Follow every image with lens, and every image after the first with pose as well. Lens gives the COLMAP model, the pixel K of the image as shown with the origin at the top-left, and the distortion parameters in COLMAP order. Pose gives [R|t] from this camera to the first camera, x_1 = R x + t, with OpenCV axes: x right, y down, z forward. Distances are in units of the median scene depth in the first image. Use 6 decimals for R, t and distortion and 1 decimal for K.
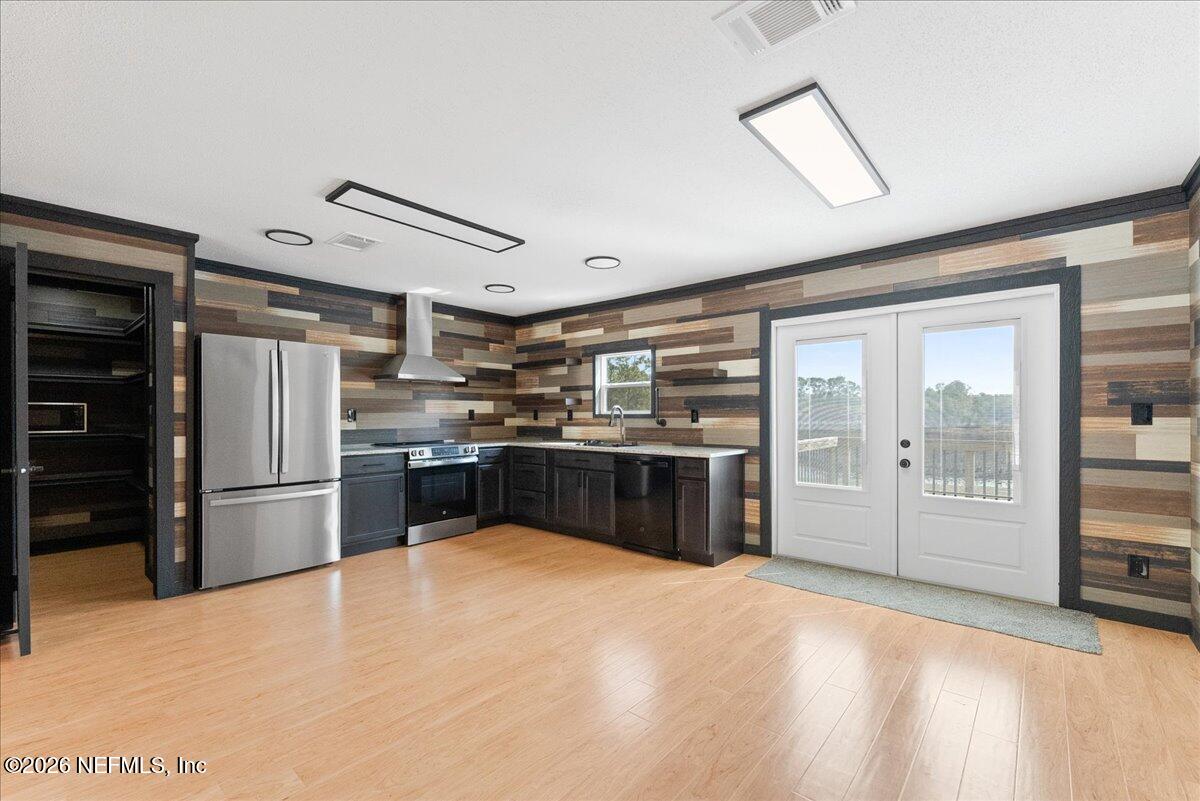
lens RADIAL K [[509.1, 0, 598.2], [0, 509.1, 417.3], [0, 0, 1]] dist [-0.000035, 0.000033]
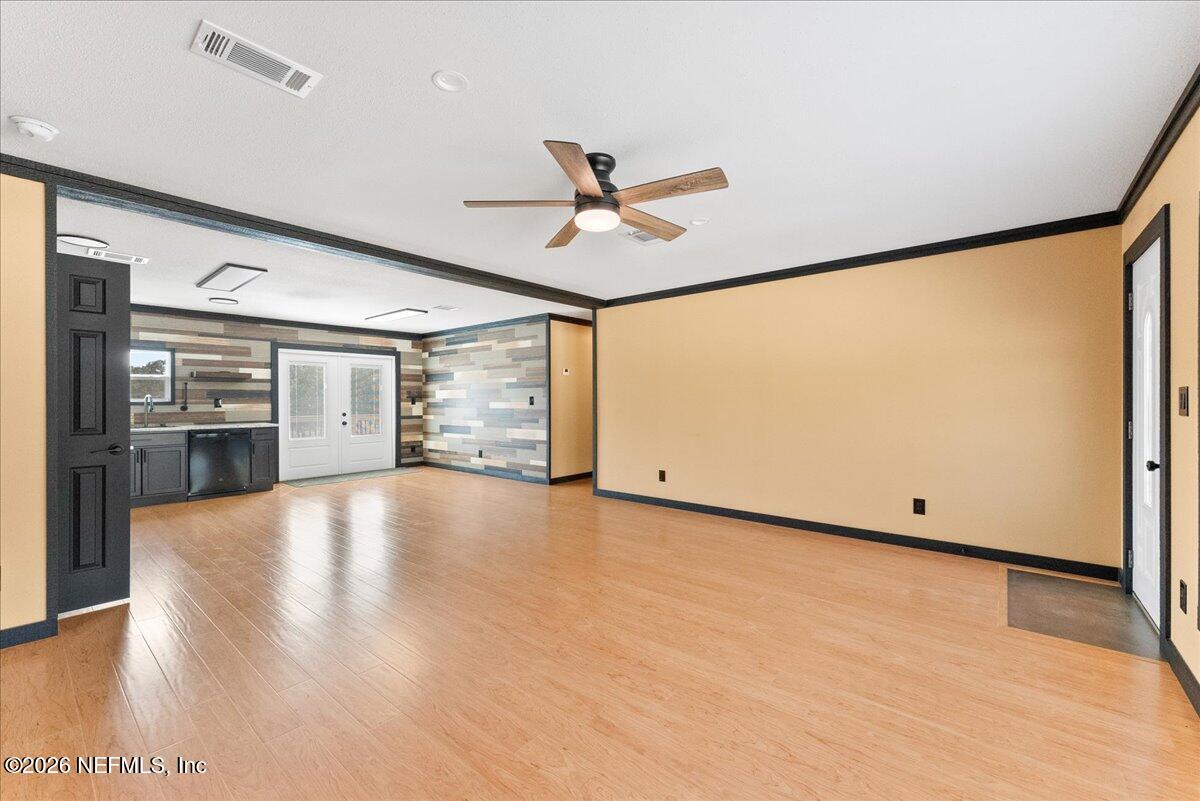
lens RADIAL K [[489.3, 0, 600.9], [0, 489.3, 396.0], [0, 0, 1]] dist [0.001782, 0.000156]
pose [[-0.023809, 0.010388, 0.999663, -1.297565], [0.008821, 0.999909, -0.010181, 0.001818], [-0.999678, 0.008576, -0.023899, -0.068872]]
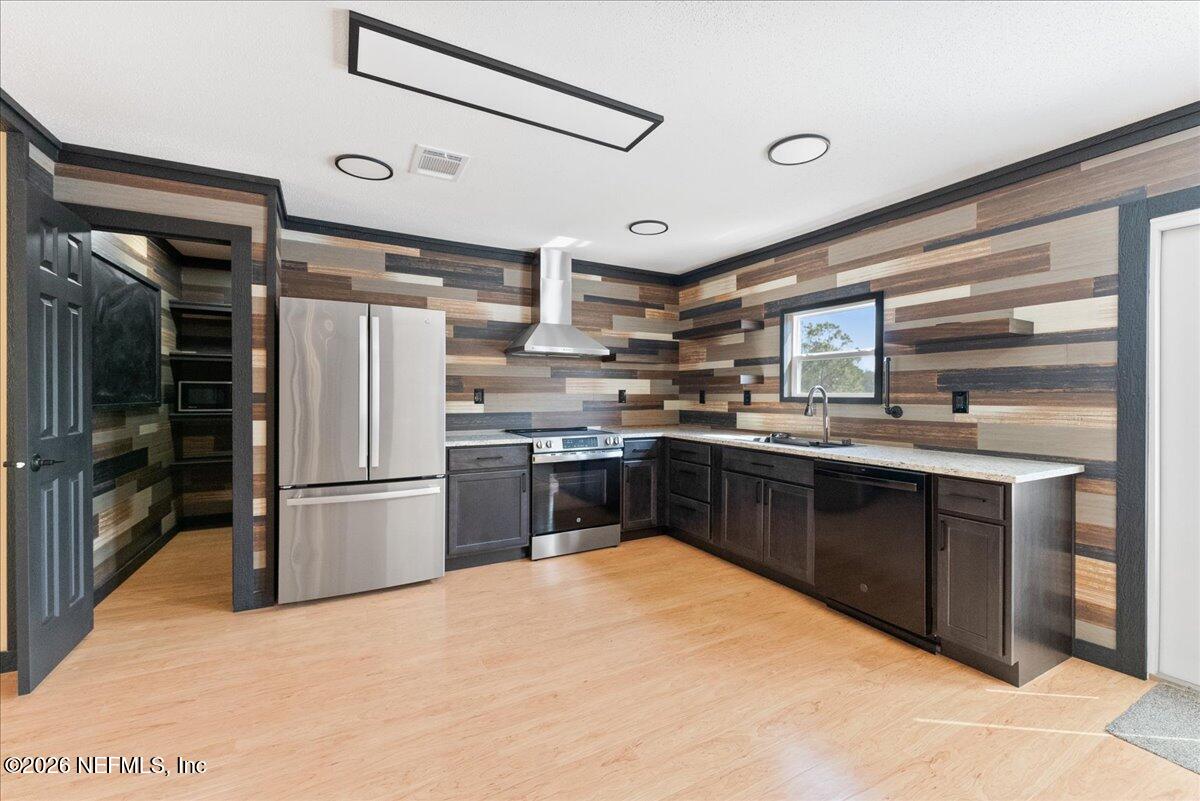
lens RADIAL K [[489.3, 0, 600.9], [0, 489.3, 396.0], [0, 0, 1]] dist [0.001782, 0.000156]
pose [[0.935105, 0.007981, -0.354282, -0.002301], [-0.008593, 0.999963, -0.000154, -0.005969], [0.354268, 0.003189, 0.935139, 0.322579]]
